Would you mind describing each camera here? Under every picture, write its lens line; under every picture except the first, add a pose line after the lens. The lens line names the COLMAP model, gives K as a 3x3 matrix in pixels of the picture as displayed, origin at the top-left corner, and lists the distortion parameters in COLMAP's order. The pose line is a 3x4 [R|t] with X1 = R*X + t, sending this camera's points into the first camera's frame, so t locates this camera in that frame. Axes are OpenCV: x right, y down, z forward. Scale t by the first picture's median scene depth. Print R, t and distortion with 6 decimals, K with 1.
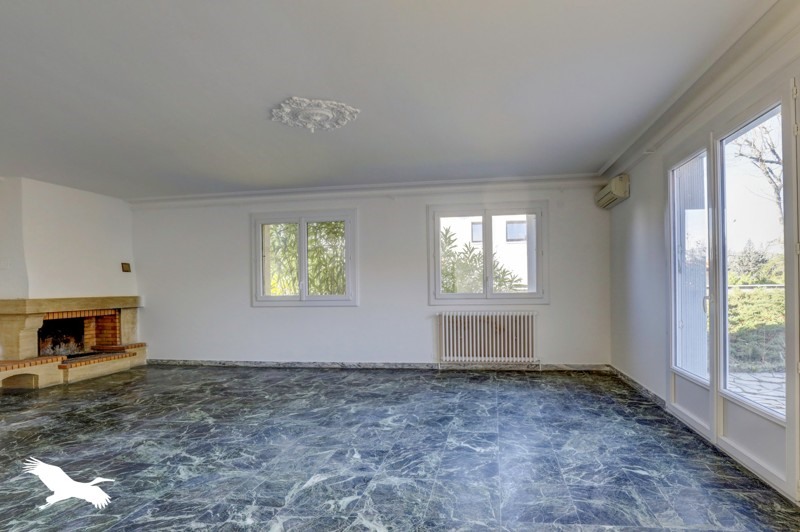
lens RADIAL K [[375.0, 0, 428.6], [0, 375.0, 278.4], [0, 0, 1]] dist [-0.024498, 0.001912]
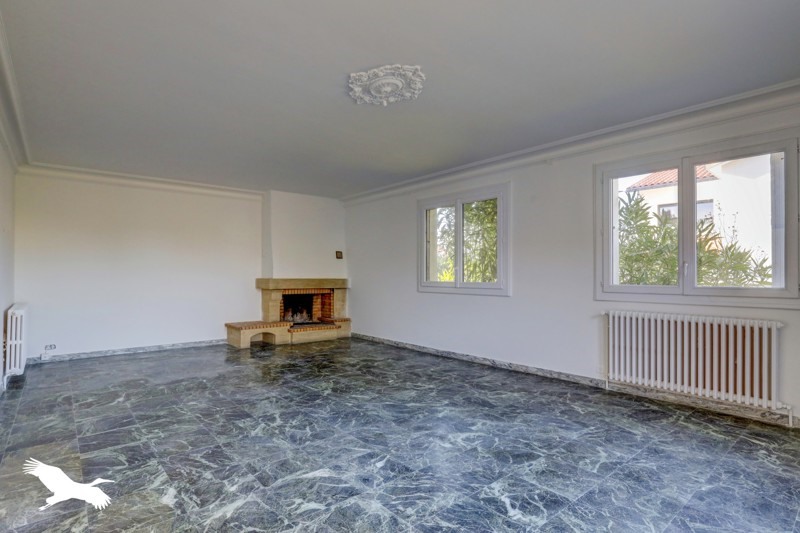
lens RADIAL K [[398.3, 0, 399.7], [0, 398.3, 268.0], [0, 0, 1]] dist [-0.017449, 0.000356]
pose [[0.761050, 0.007283, -0.648652, 0.247471], [-0.003949, 0.999970, 0.006594, 0.005487], [0.648681, -0.002457, 0.761056, 0.180289]]
